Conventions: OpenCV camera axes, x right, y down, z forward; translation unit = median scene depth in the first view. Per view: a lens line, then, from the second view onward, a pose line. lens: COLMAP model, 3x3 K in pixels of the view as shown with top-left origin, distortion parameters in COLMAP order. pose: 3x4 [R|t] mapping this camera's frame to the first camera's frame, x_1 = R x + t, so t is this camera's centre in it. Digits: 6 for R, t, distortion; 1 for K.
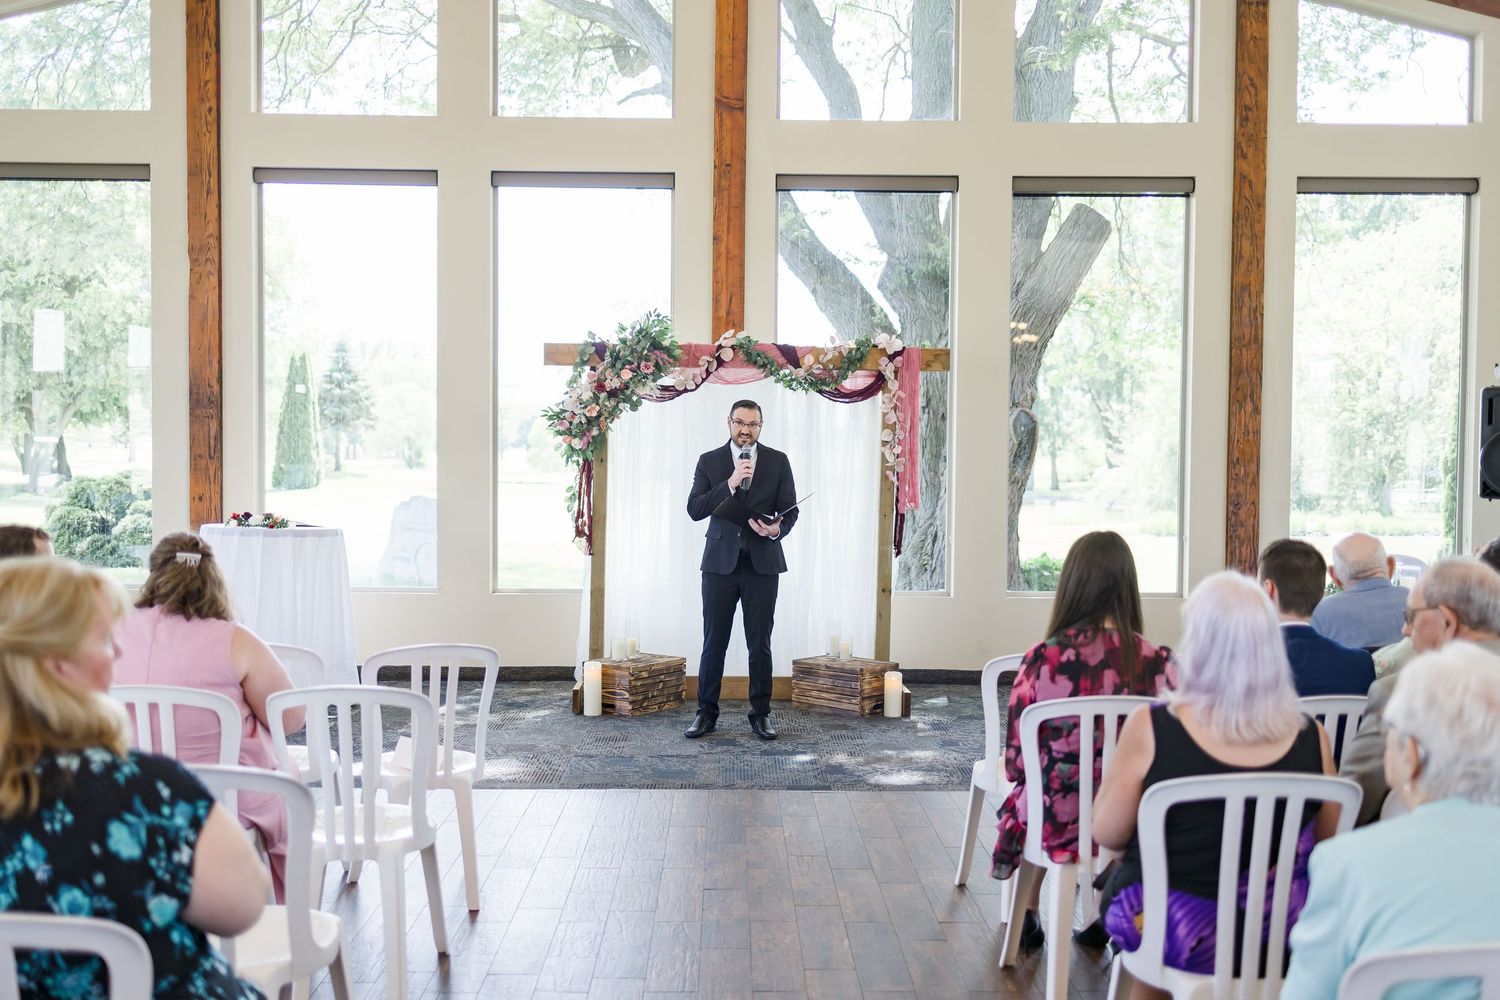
lens RADIAL K [[1496.8, 0, 750.0], [0, 1496.8, 500.0], [0, 0, 1]] dist [0.053329, -0.004124]
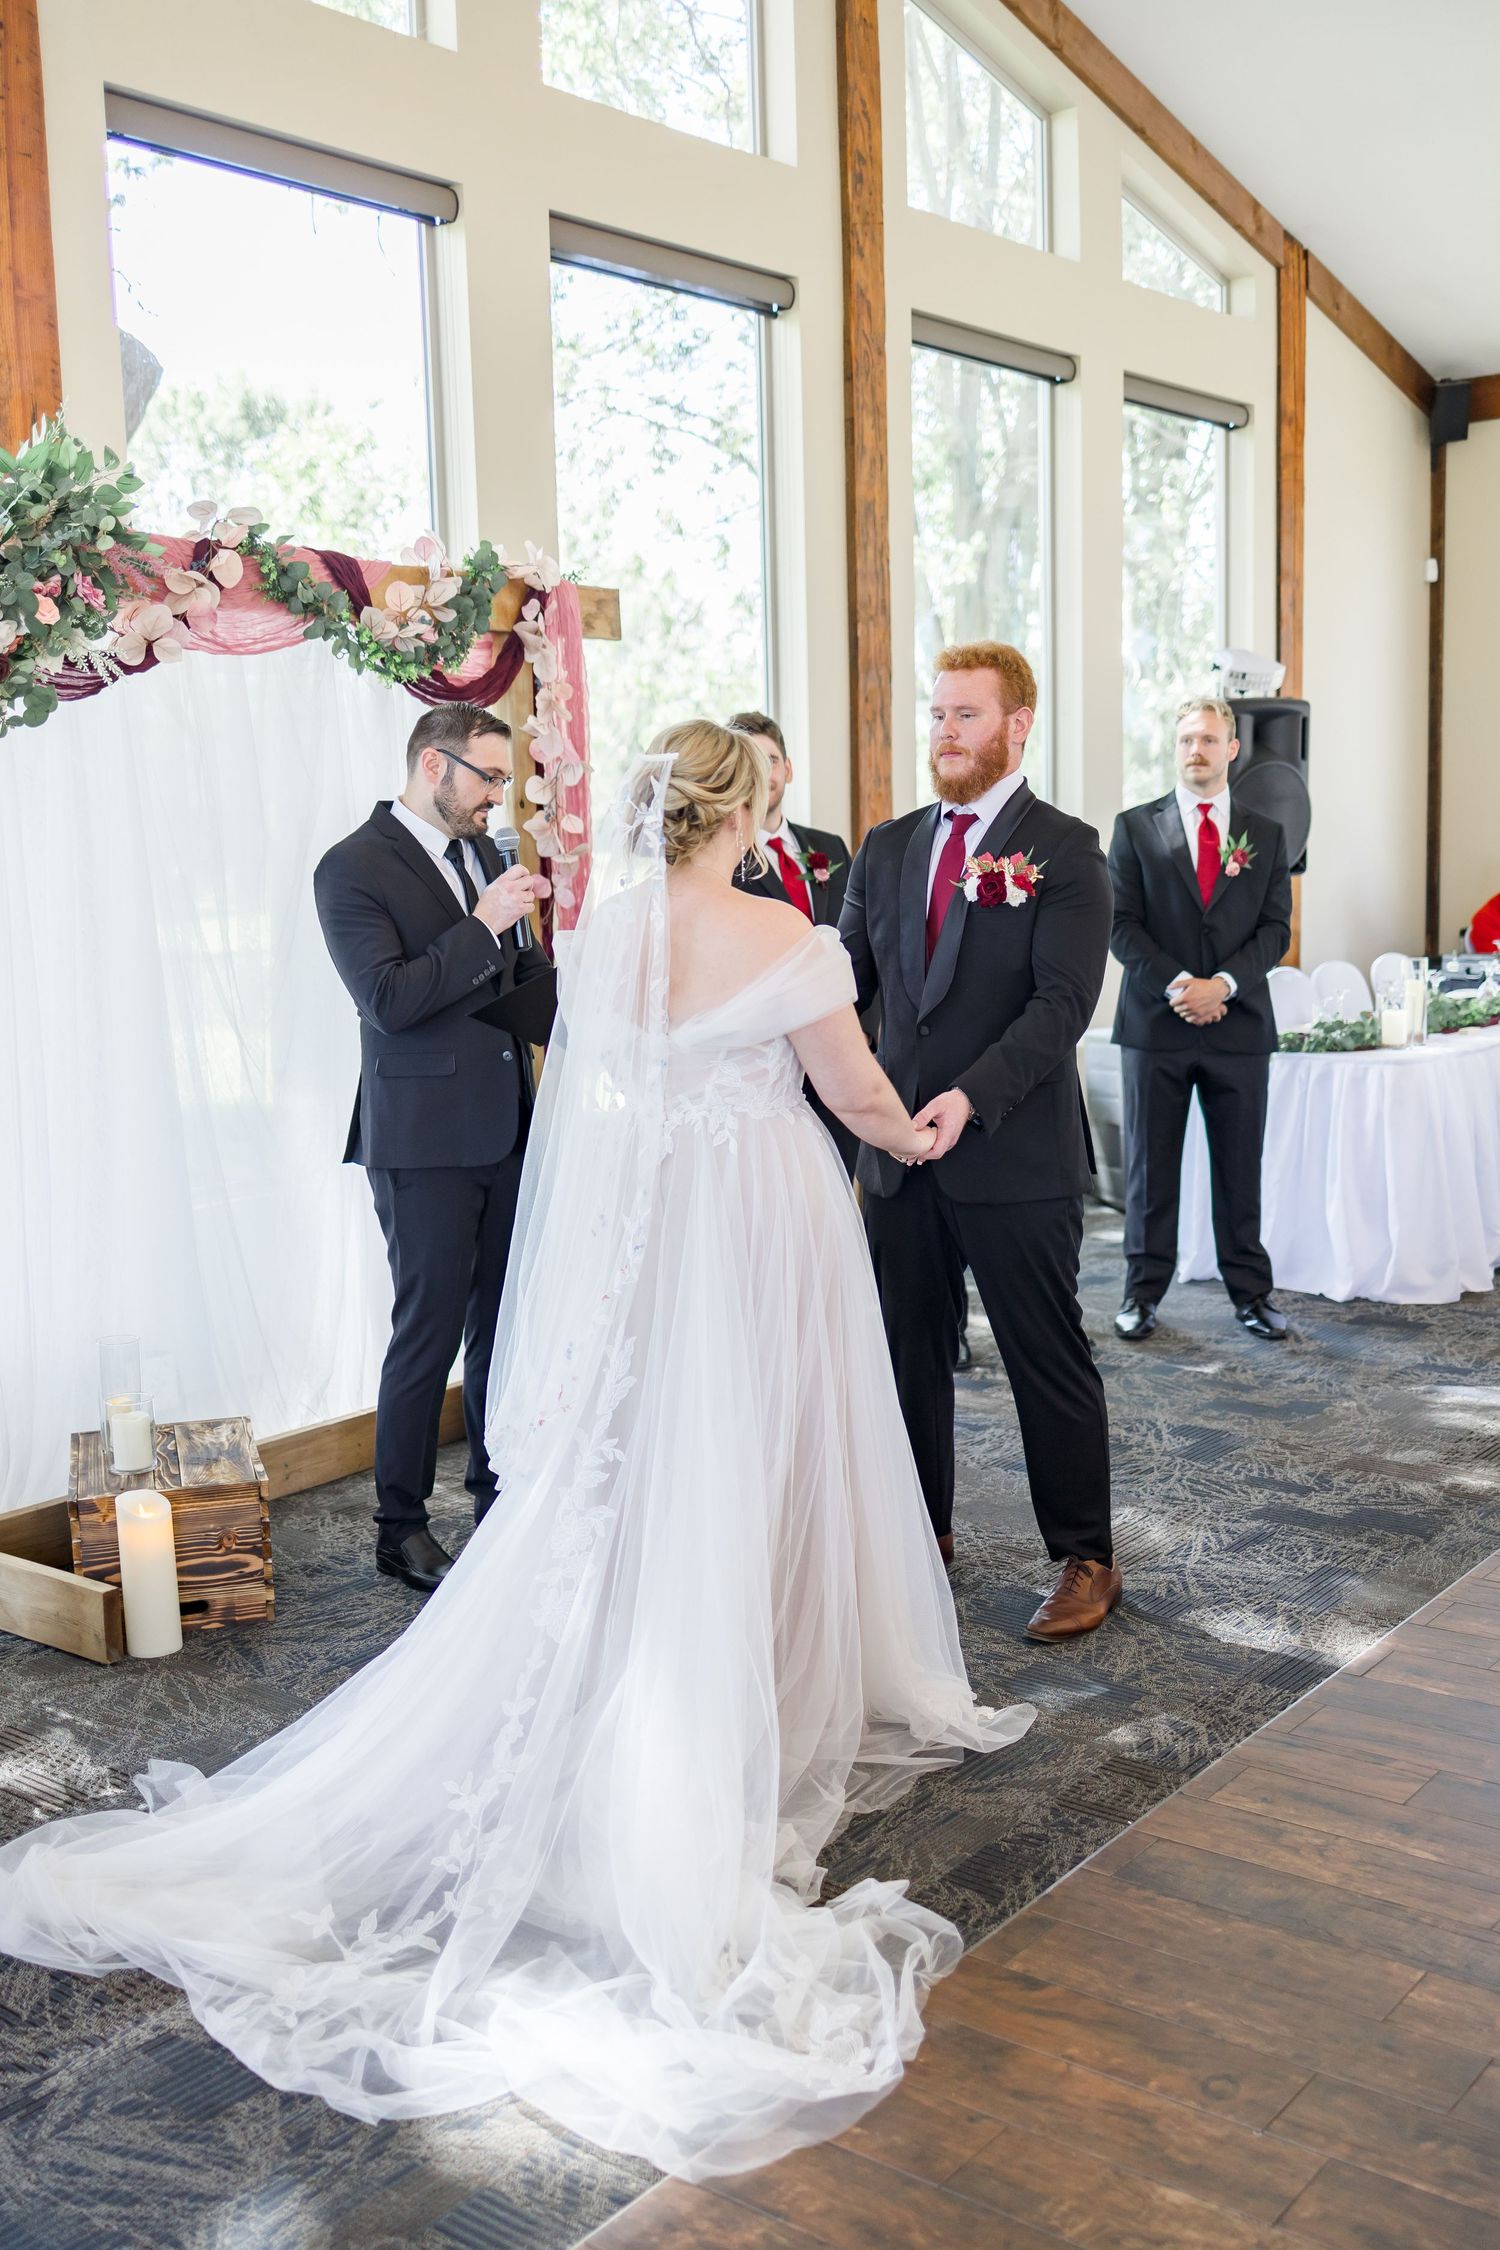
lens RADIAL K [[2277.1, 0, 750.0], [0, 2277.1, 1125.0], [0, 0, 1]] dist [0.022320, -0.013565]
pose [[0.626339, -0.125845, 0.769326, -0.372858], [0.053940, 0.991515, 0.118275, -0.022579], [-0.777682, -0.032583, 0.627813, 0.549507]]
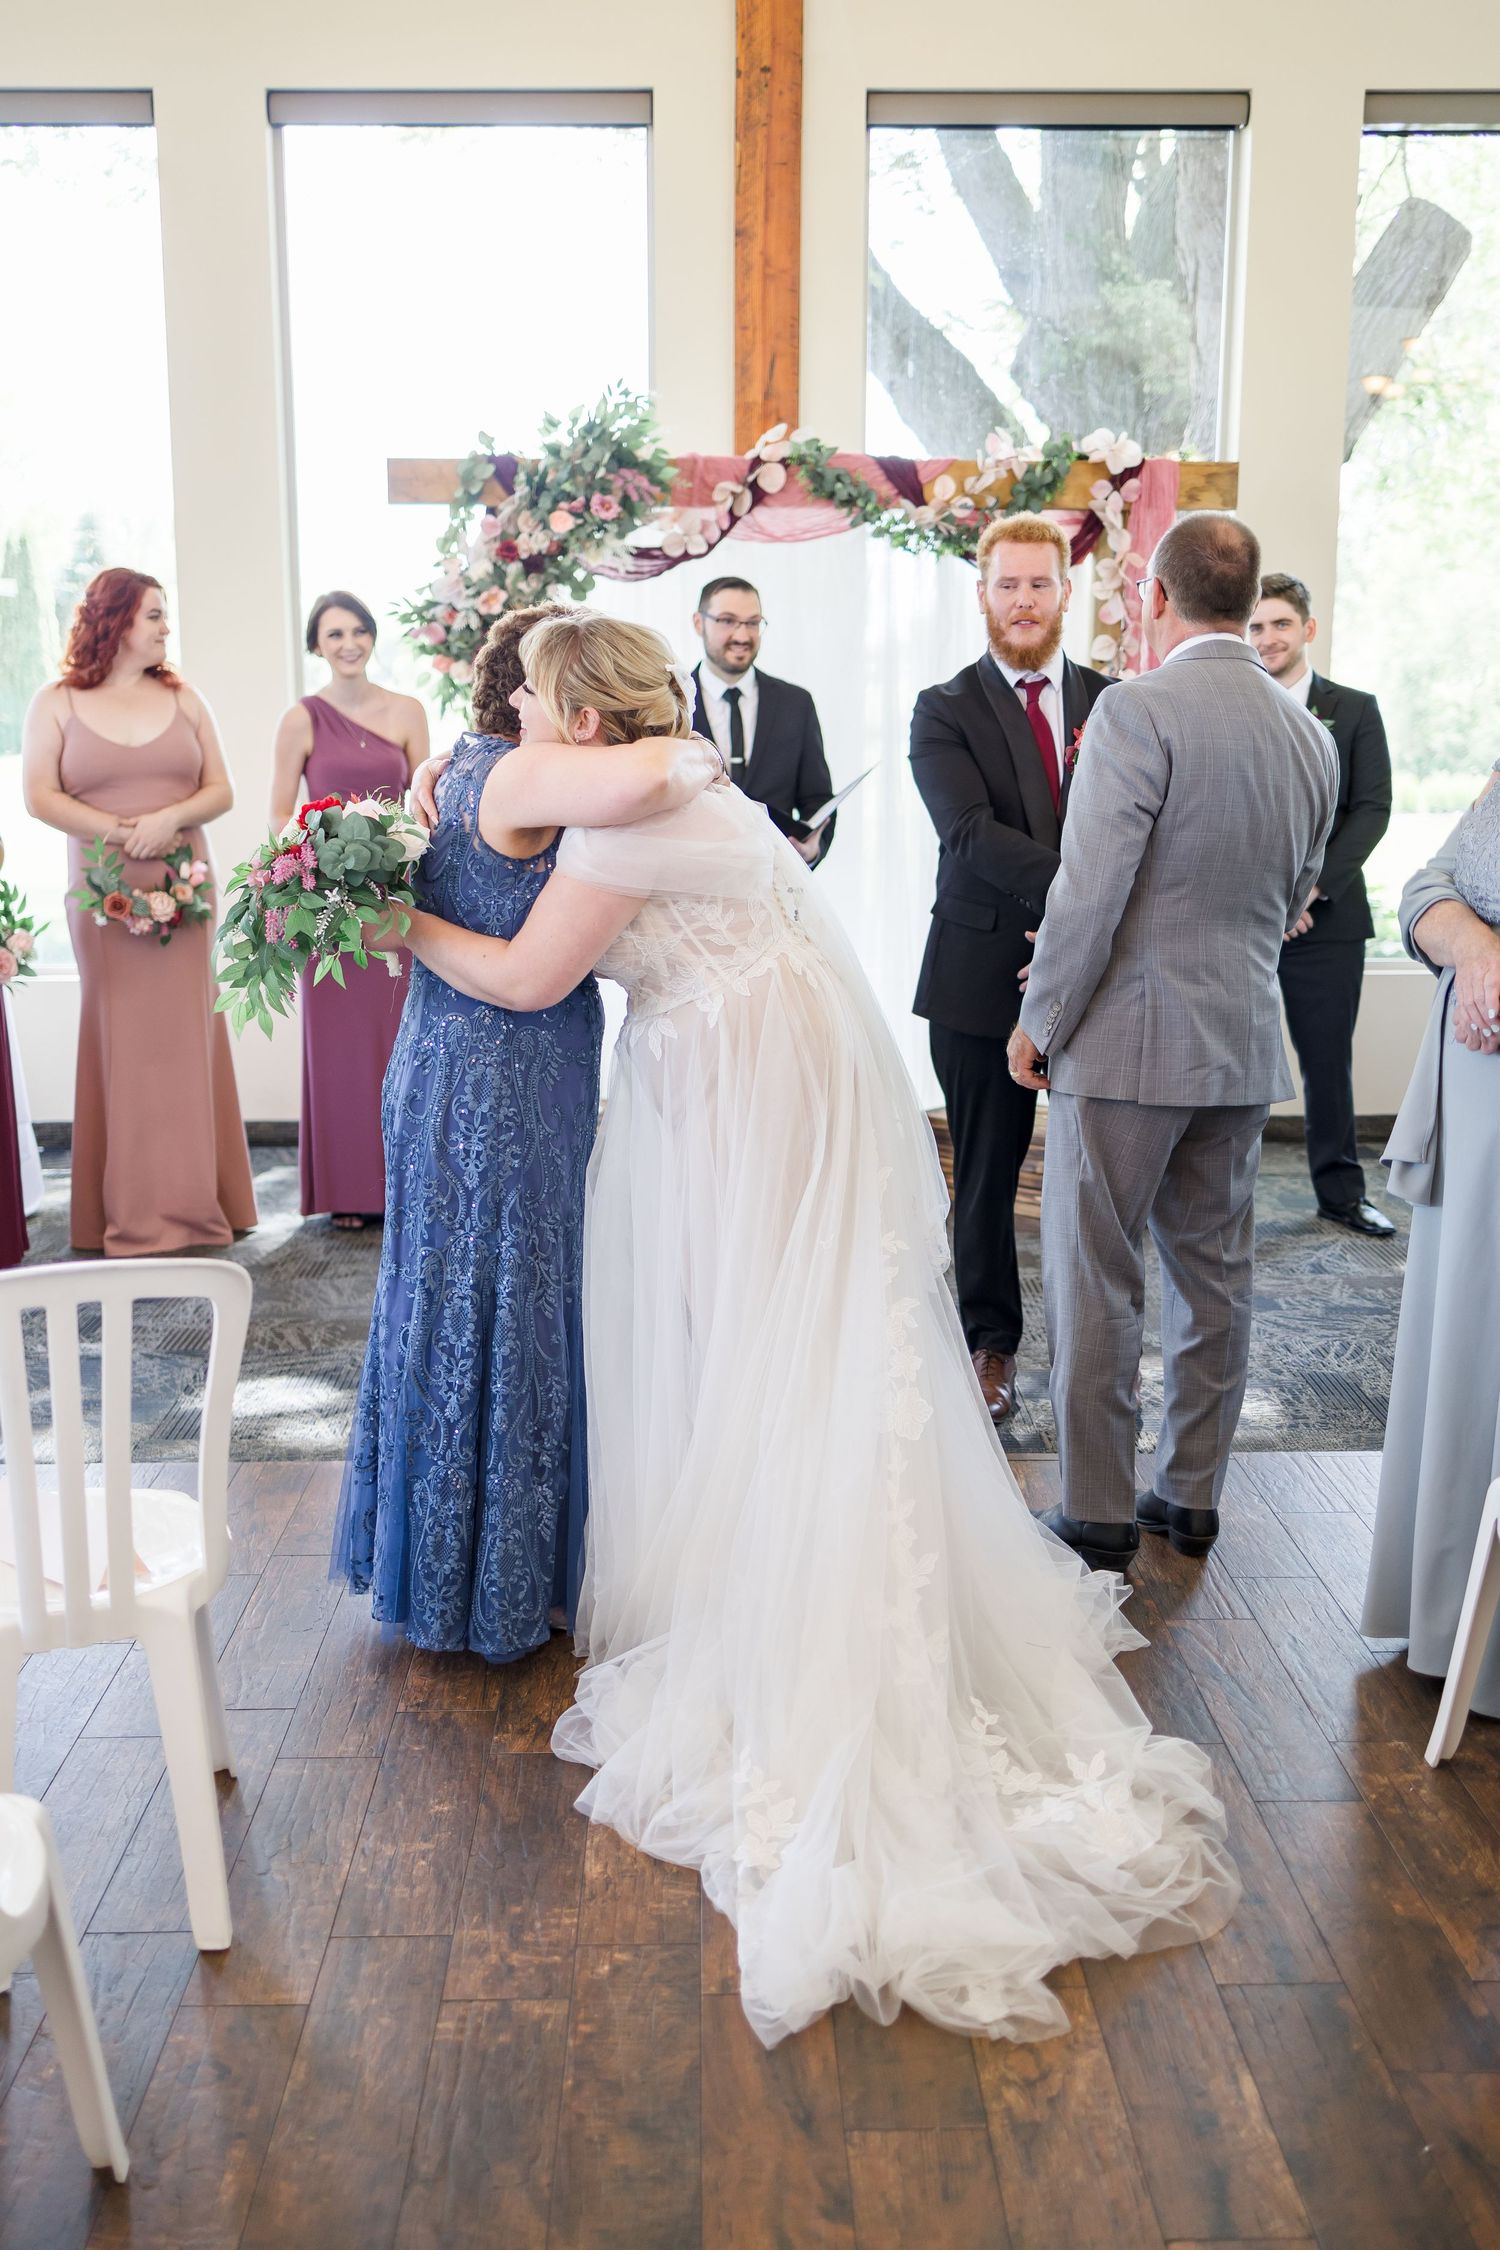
lens RADIAL K [[2252.0, 0, 734.2], [0, 2252.0, 1125.3], [0, 0, 1]] dist [0.001090, -0.005132]
pose [[0.999945, -0.009989, -0.003345, -0.026923], [0.010394, 0.987170, 0.159332, -0.008355], [0.001711, -0.159358, 0.987219, 0.260907]]
